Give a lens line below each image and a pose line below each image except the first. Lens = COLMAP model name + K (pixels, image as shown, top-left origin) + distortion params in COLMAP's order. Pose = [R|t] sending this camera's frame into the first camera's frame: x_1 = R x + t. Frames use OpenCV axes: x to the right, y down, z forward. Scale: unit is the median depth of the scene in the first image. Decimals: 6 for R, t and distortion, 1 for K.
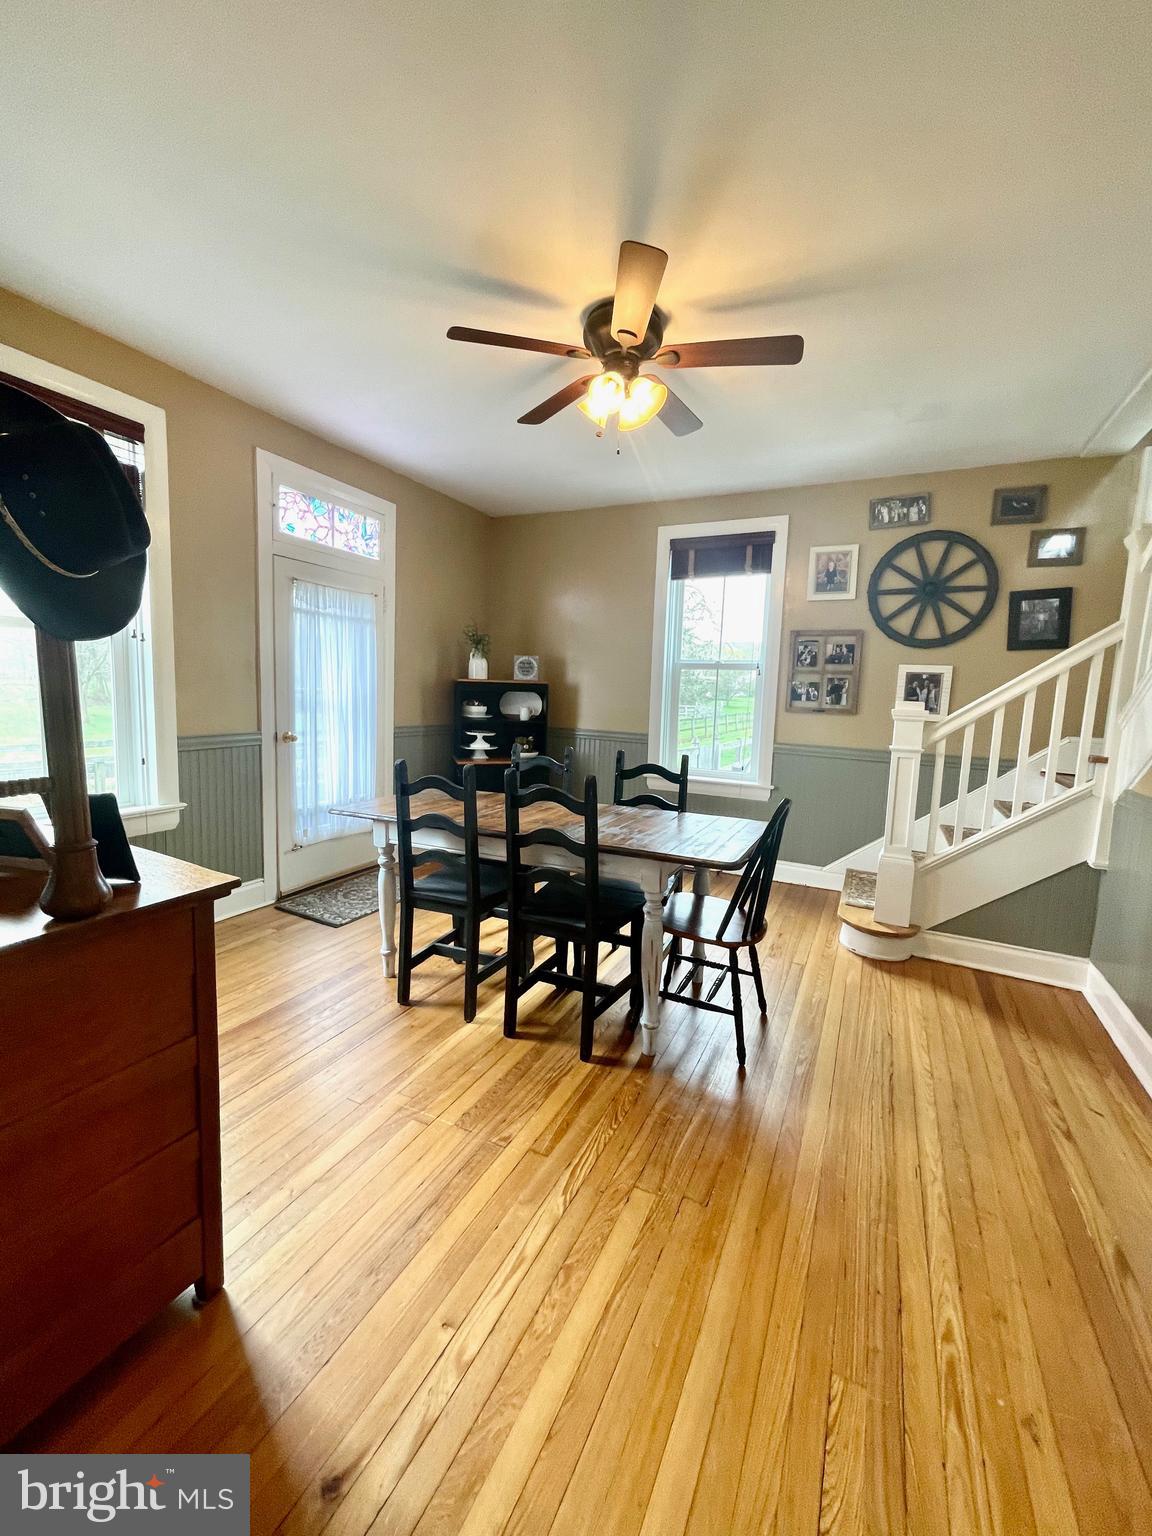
lens RADIAL K [[620.8, 0, 576.7], [0, 620.8, 759.2], [0, 0, 1]] dist [-0.003225, -0.000568]
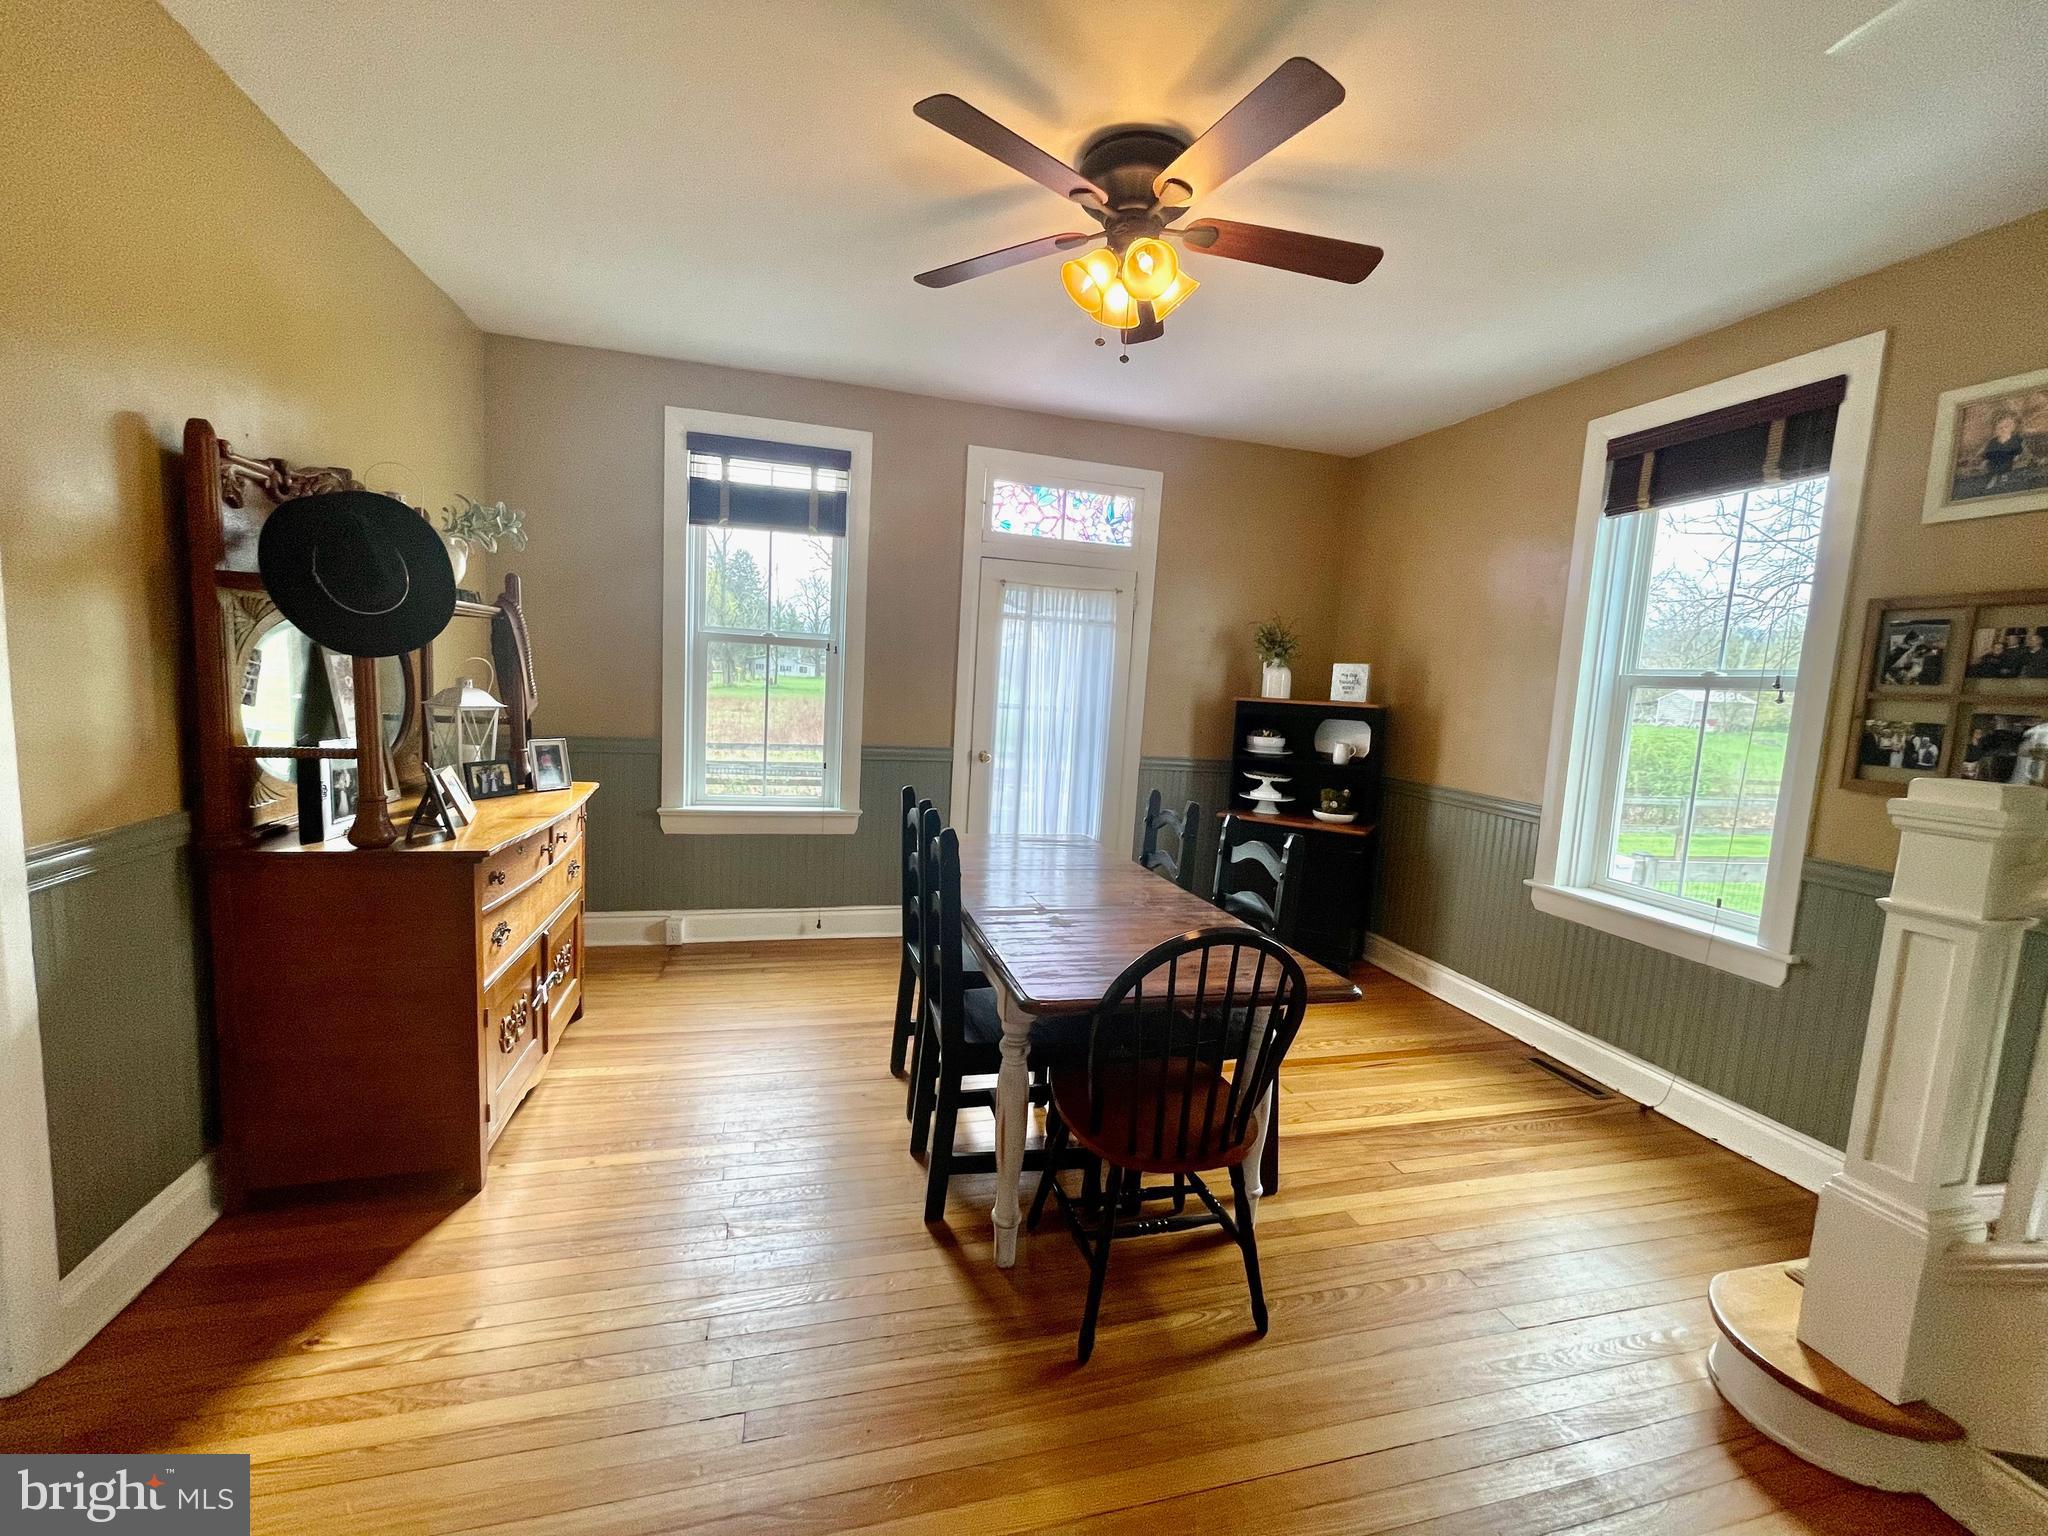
lens RADIAL K [[827.8, 0, 1014.1], [0, 827.8, 766.6], [0, 0, 1]] dist [-0.003225, -0.000568]
pose [[0.659217, 0.082782, -0.747382, 0.389282], [-0.116741, 0.993138, 0.007032, -0.029944], [0.742835, 0.082614, 0.664358, 0.202203]]
